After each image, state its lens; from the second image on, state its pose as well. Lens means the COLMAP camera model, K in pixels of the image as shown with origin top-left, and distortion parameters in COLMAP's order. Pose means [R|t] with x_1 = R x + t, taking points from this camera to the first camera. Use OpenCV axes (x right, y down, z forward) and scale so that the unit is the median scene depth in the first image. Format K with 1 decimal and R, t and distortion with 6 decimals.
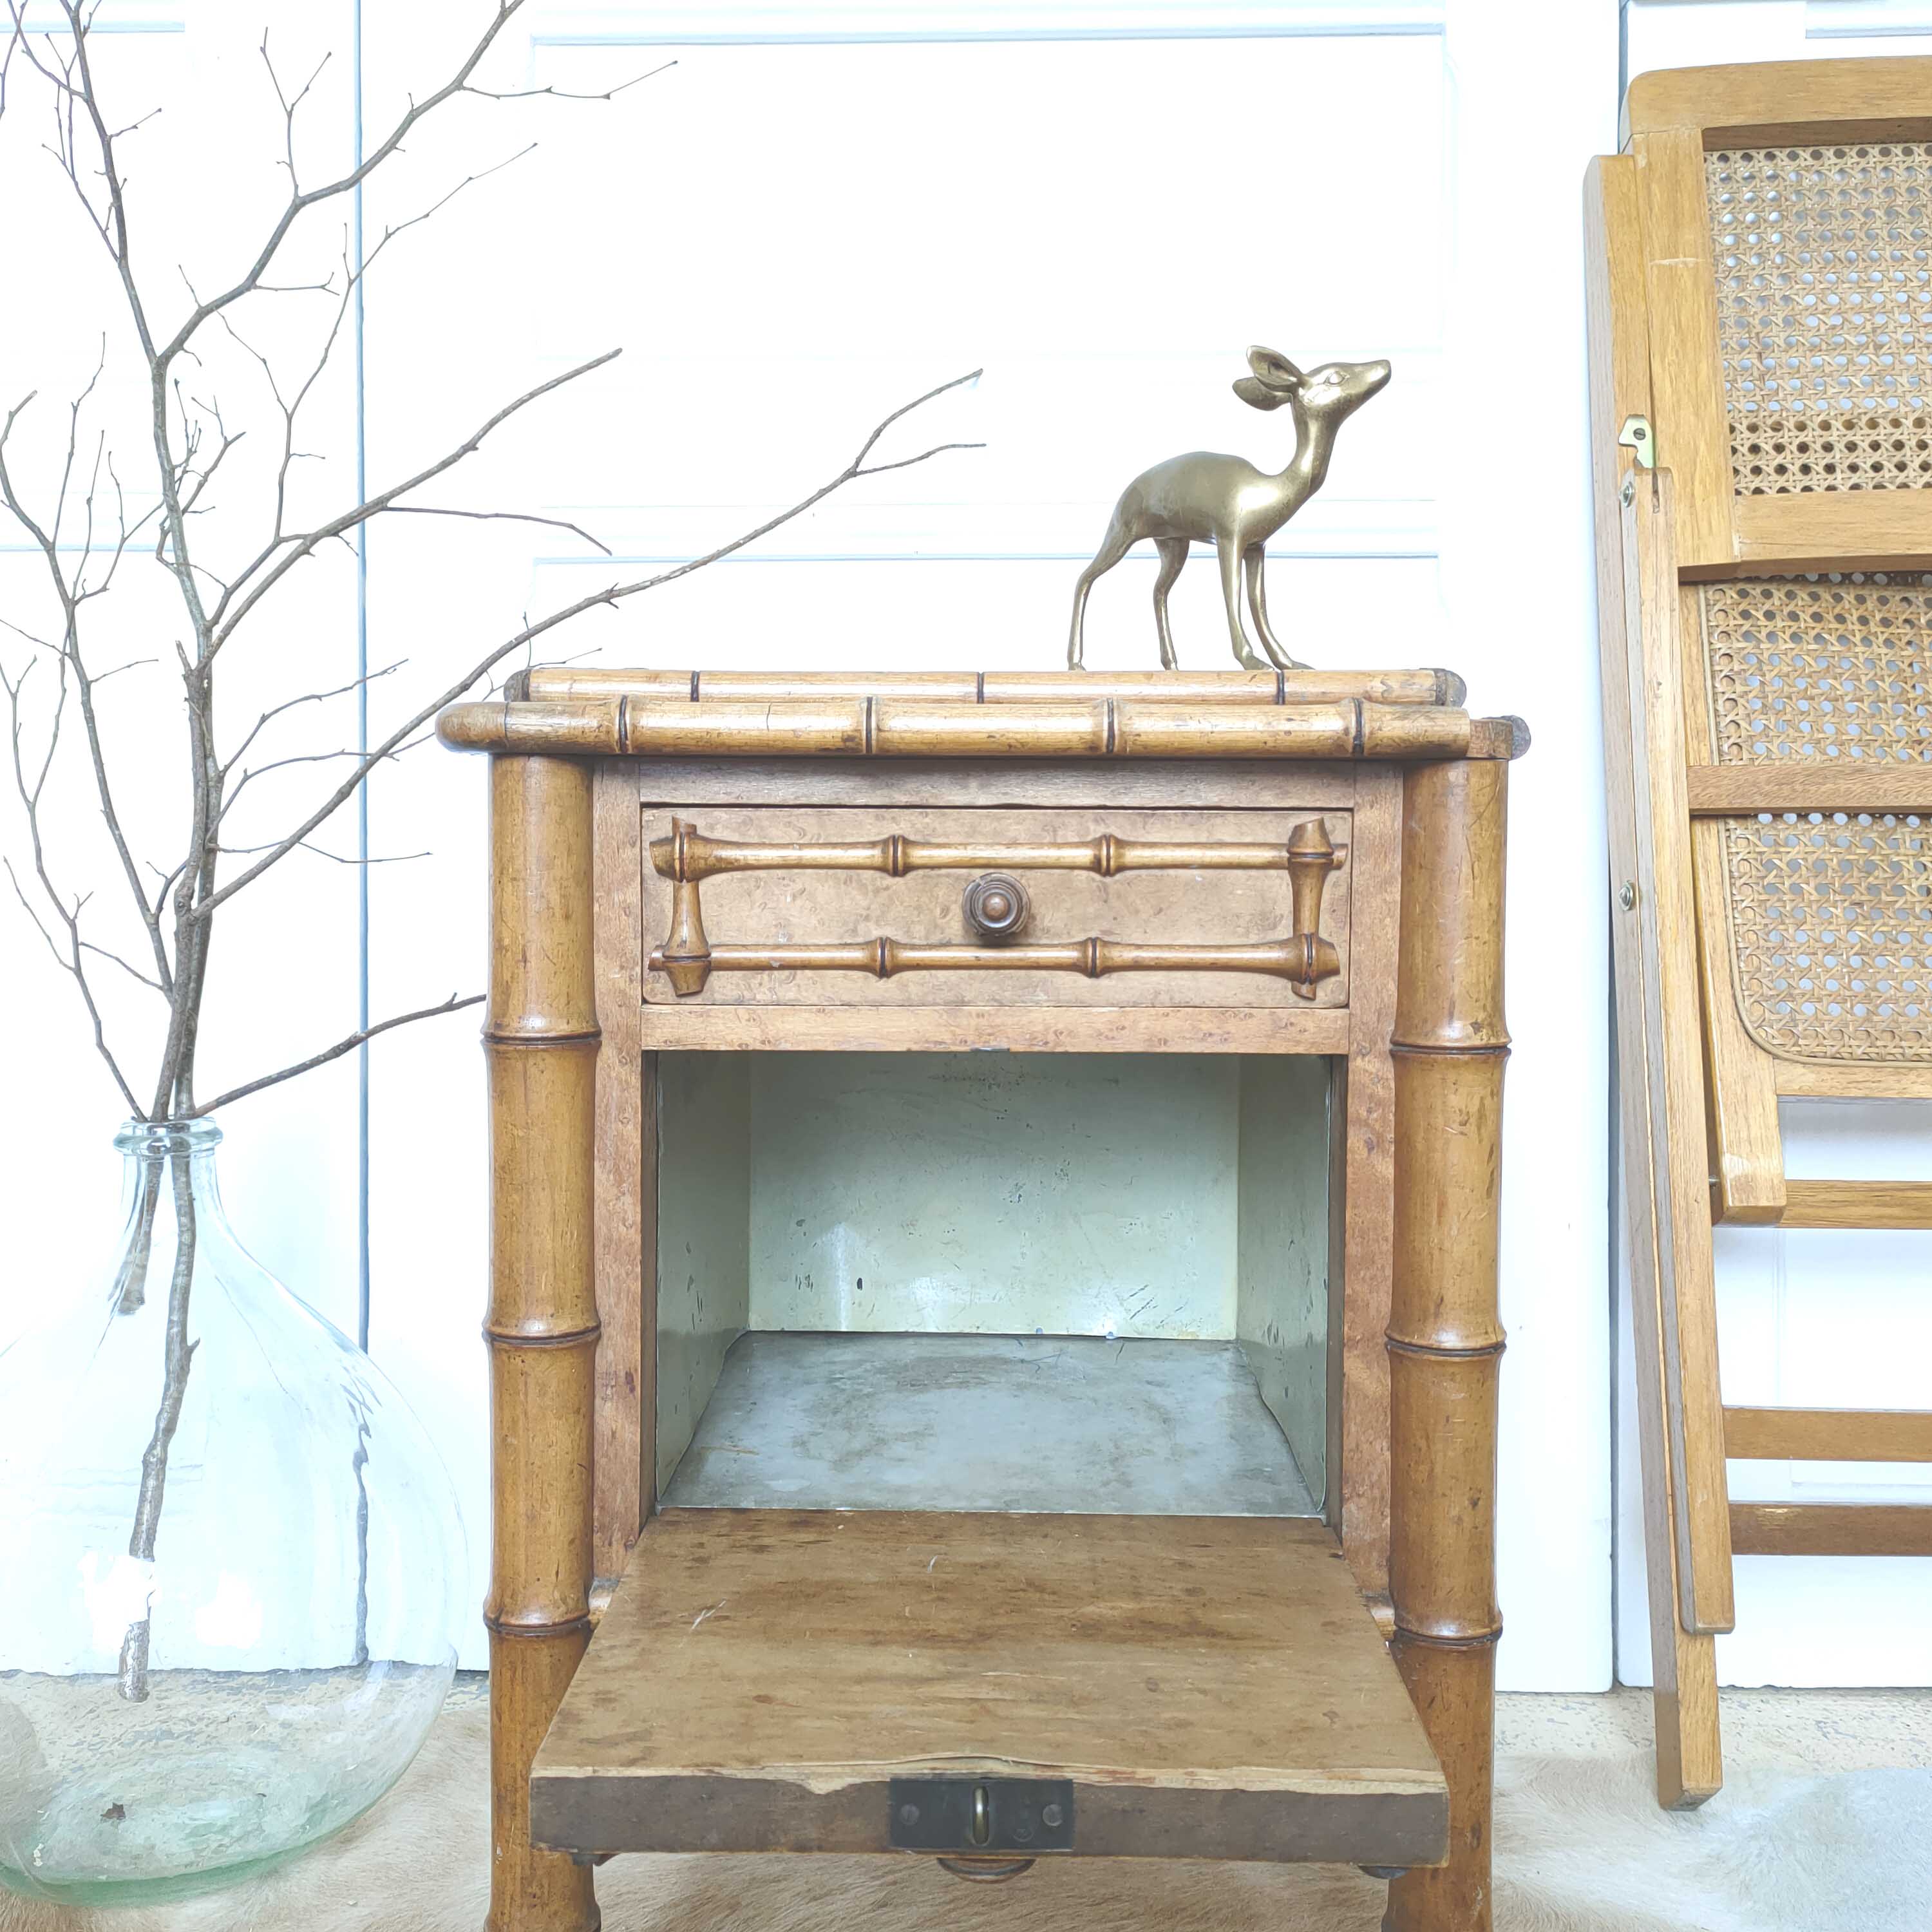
lens RADIAL K [[2076.1, 0, 905.7], [0, 2076.1, 913.1], [0, 0, 1]] dist [0.042443, -0.056418]
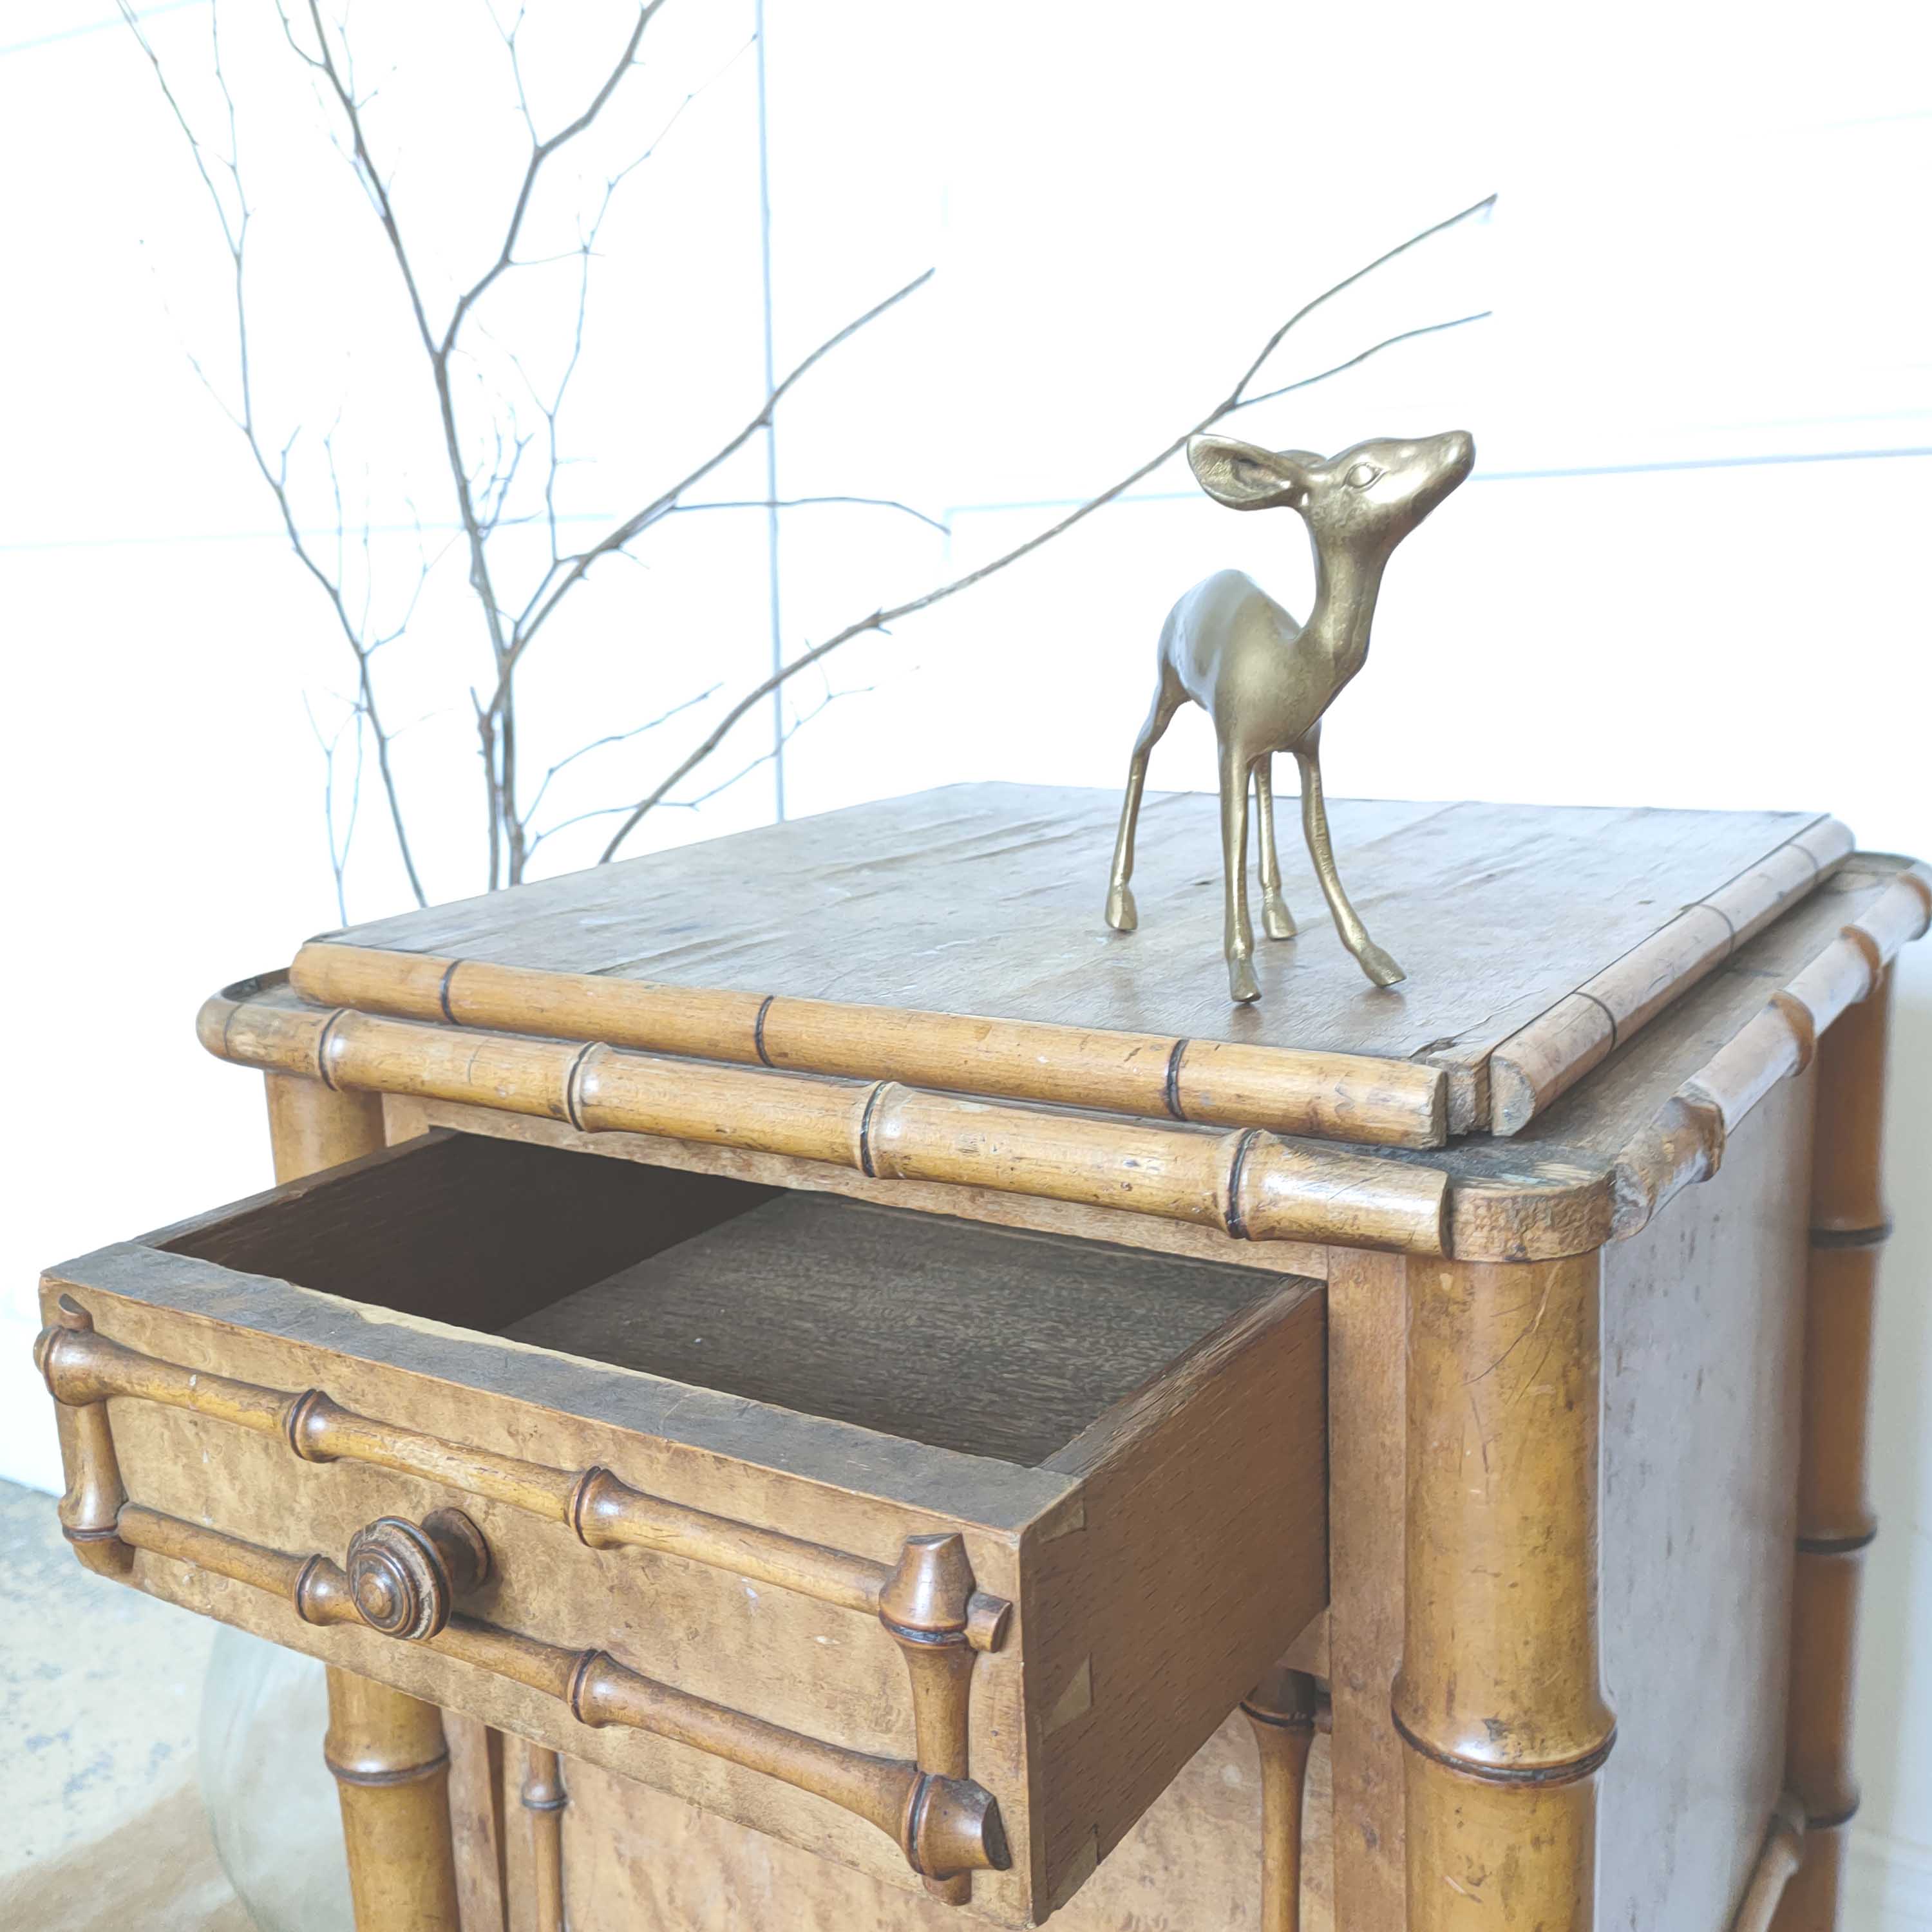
lens RADIAL K [[2076.1, 0, 905.7], [0, 2076.1, 913.1], [0, 0, 1]] dist [0.042443, -0.056418]
pose [[0.848706, 0.052968, -0.526207, 0.363949], [0.037490, 0.986444, 0.159761, -0.215707], [0.527535, -0.155318, 0.835214, 0.430013]]
